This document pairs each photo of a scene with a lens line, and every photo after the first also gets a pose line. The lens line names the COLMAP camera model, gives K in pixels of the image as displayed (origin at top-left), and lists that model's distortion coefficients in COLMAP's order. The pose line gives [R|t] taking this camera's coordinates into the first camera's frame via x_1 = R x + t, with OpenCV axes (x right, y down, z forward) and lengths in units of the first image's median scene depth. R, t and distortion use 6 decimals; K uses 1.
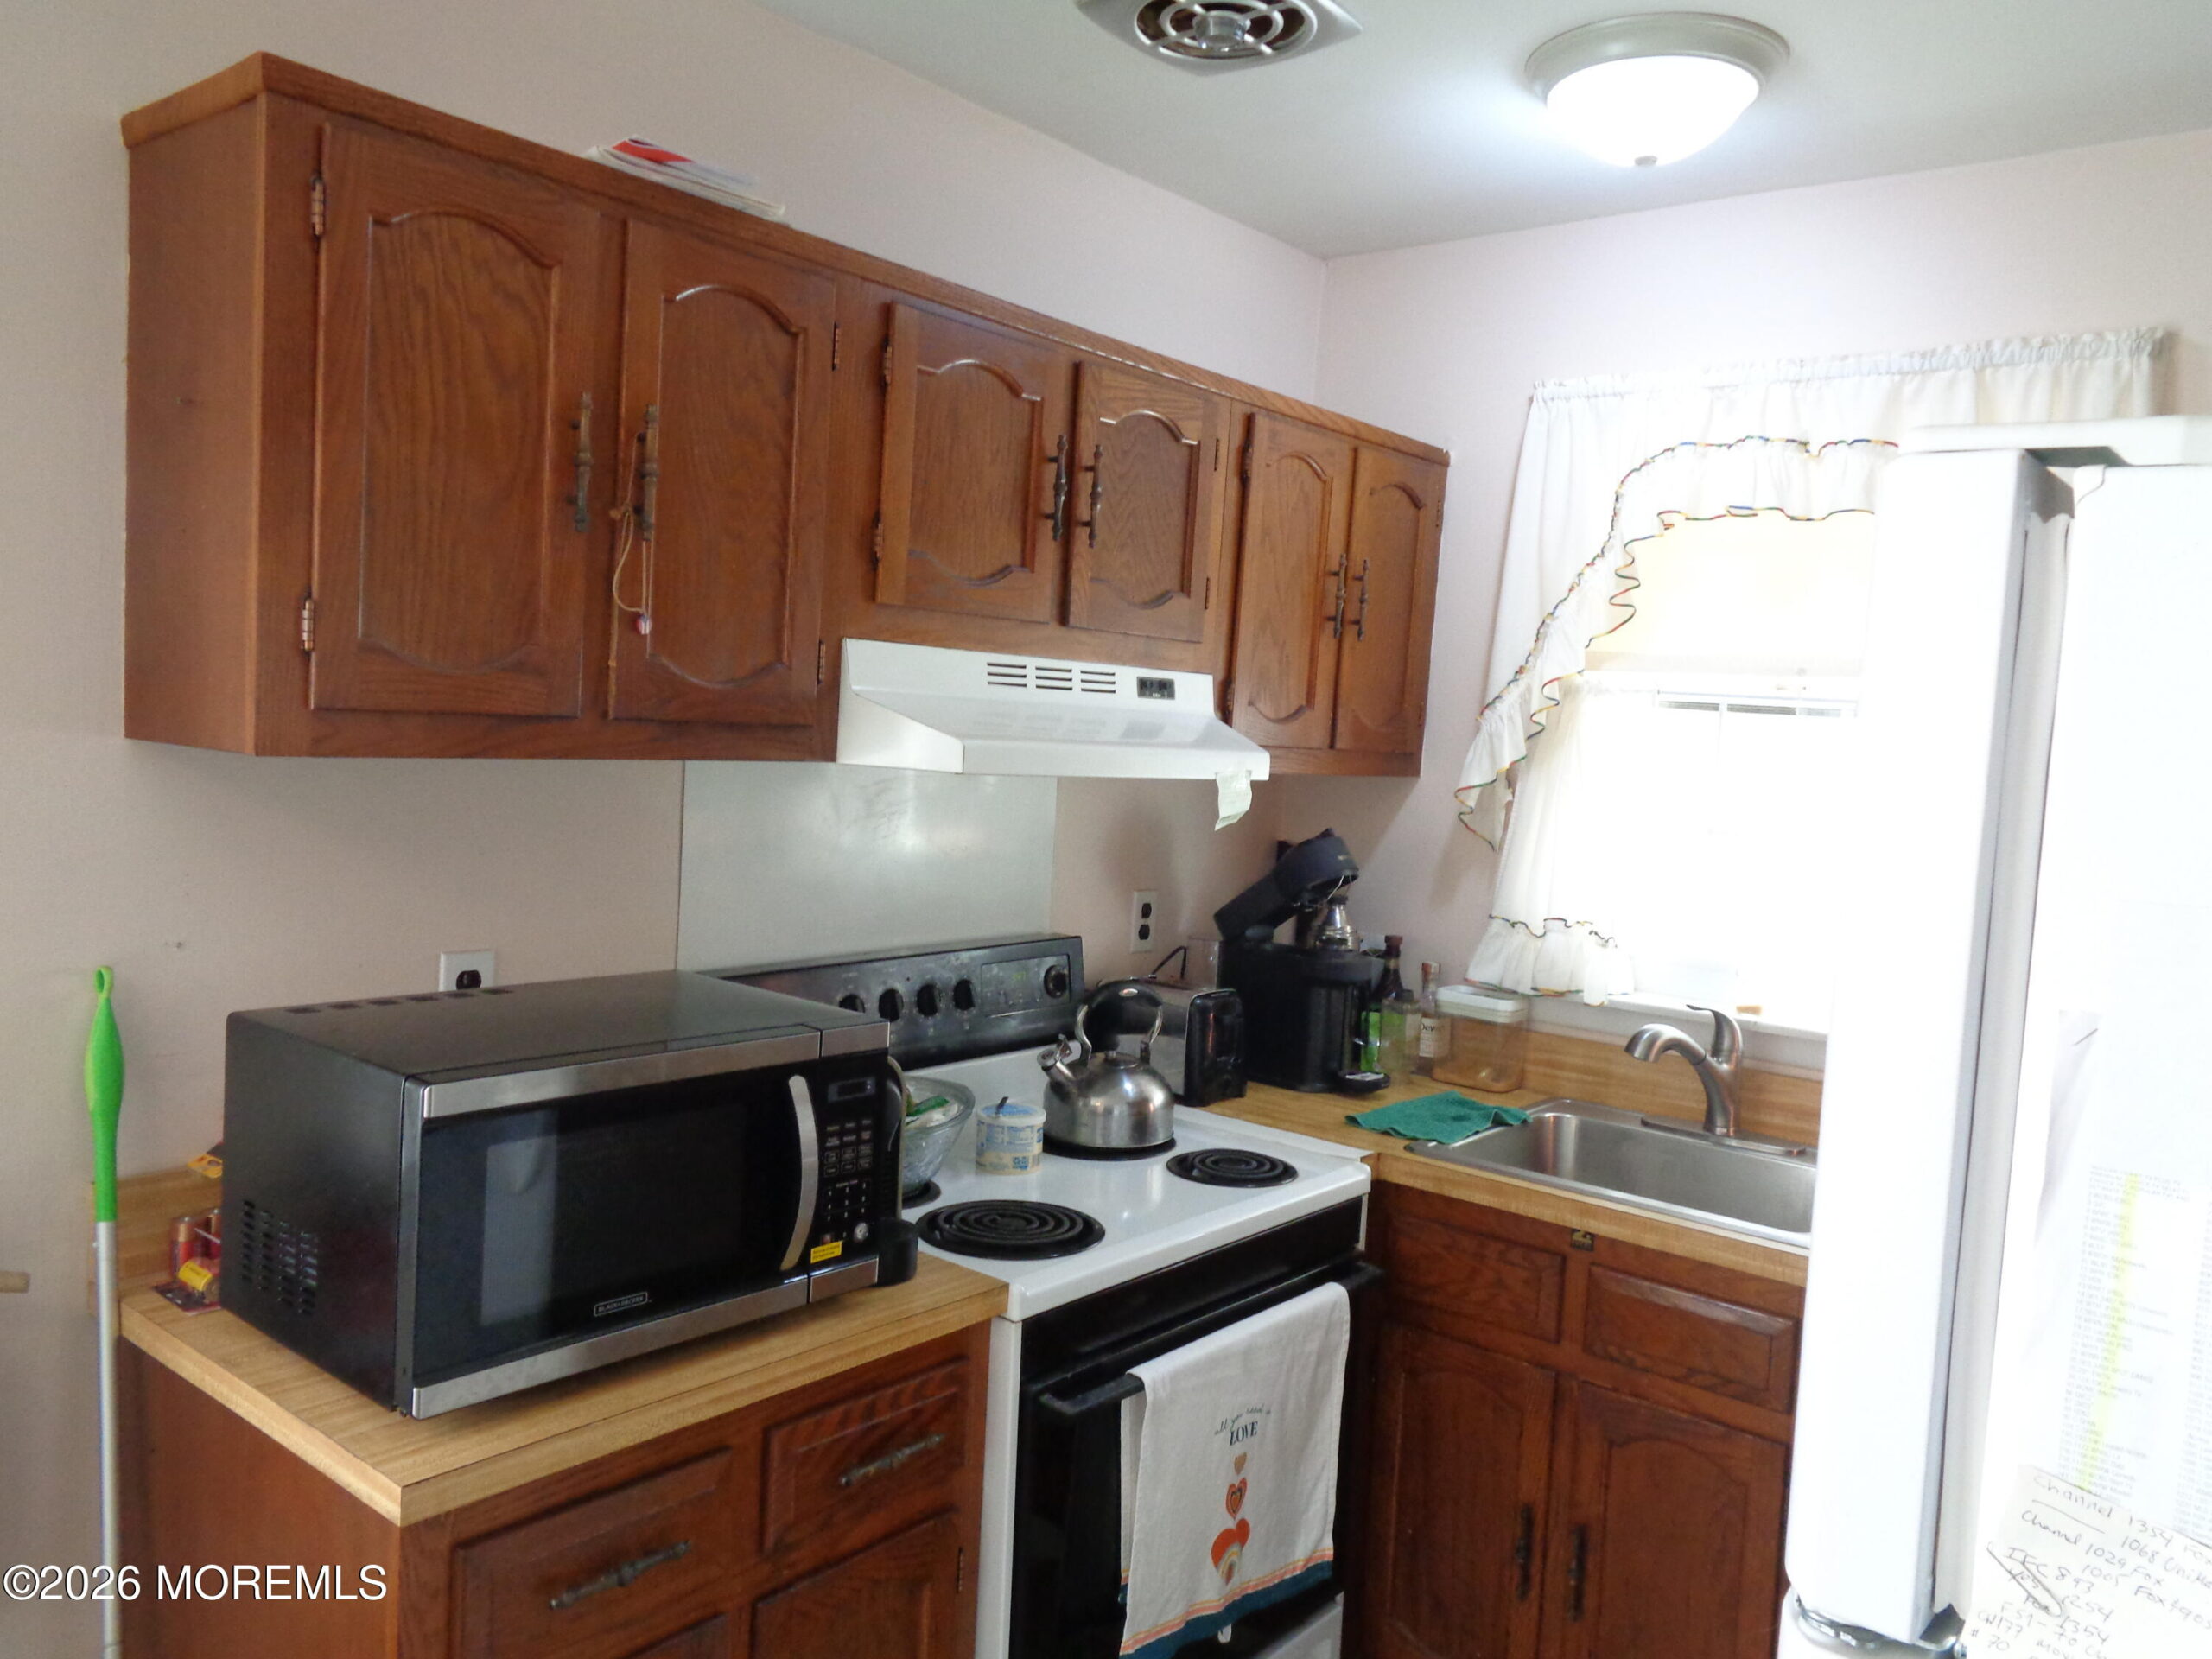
lens RADIAL K [[1682.5, 0, 1094.7], [0, 1682.5, 830.9], [0, 0, 1]] dist [-0.007846, 0.000301]
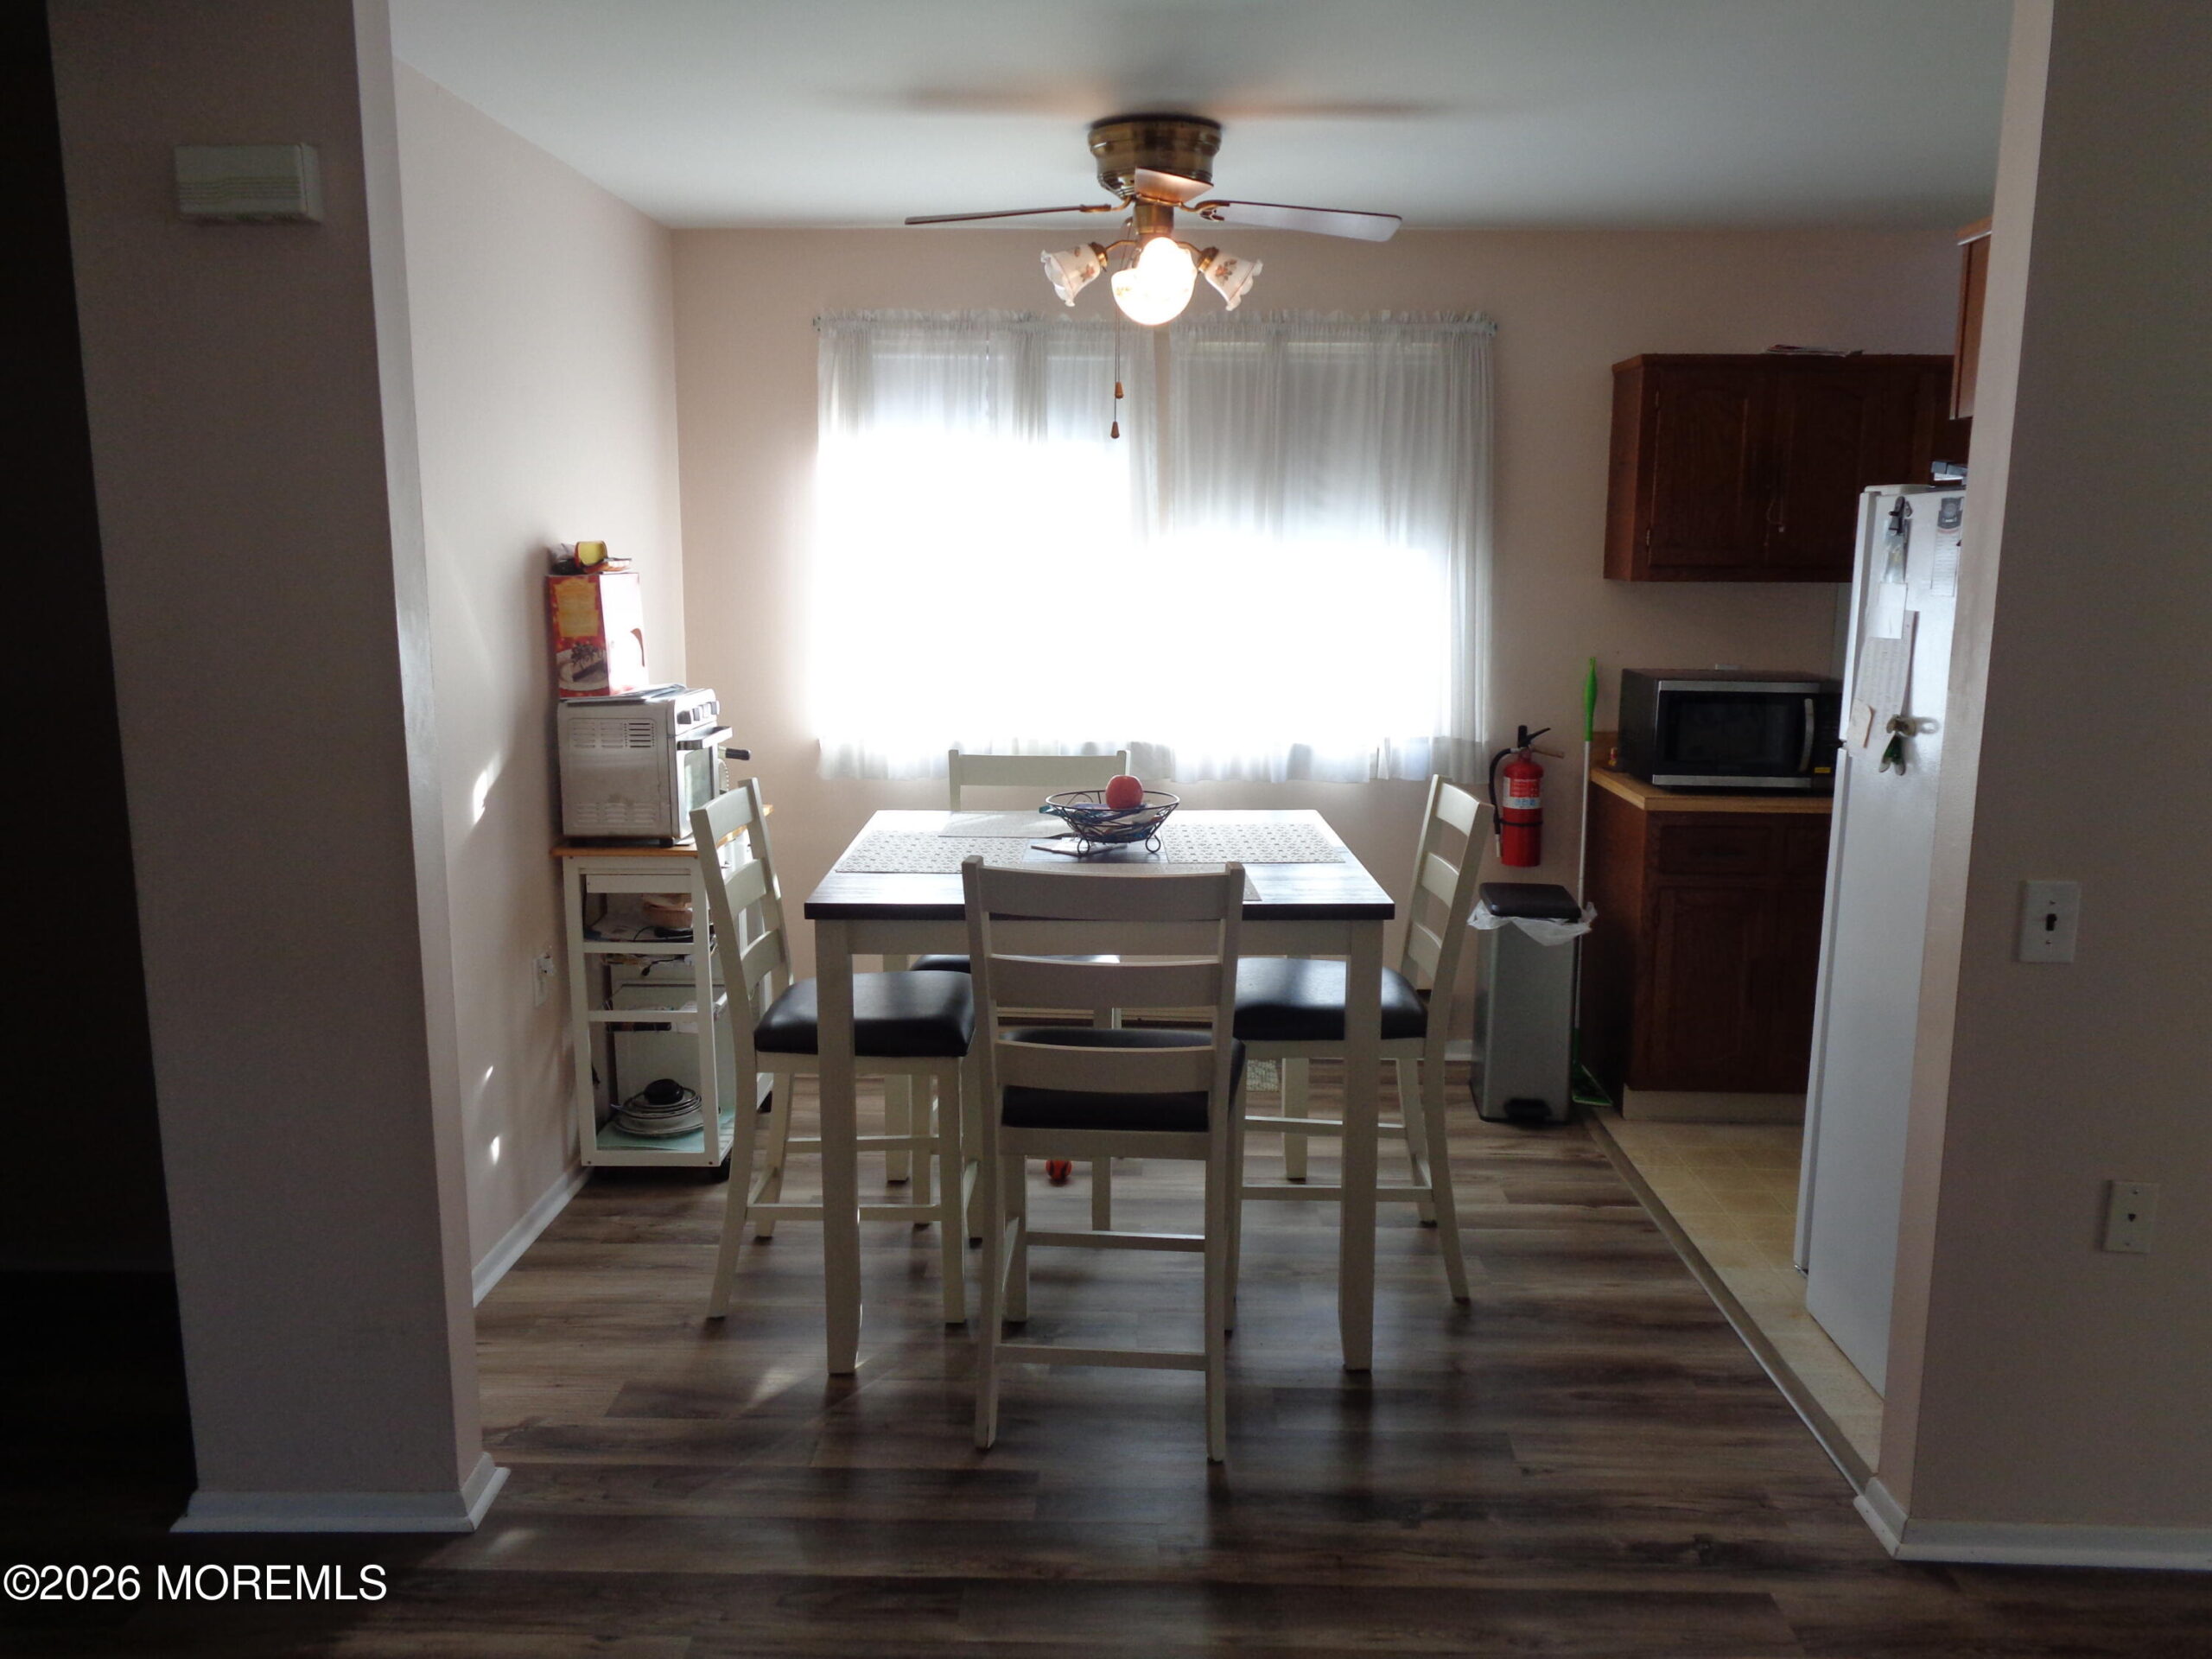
lens RADIAL K [[1682.5, 0, 1102.9], [0, 1682.5, 829.0], [0, 0, 1]] dist [-0.007846, 0.000301]
pose [[0.607749, 0.085849, -0.789476, 1.263642], [-0.030784, 0.995939, 0.084602, 0.161403], [0.793533, -0.027113, 0.607923, -1.509651]]
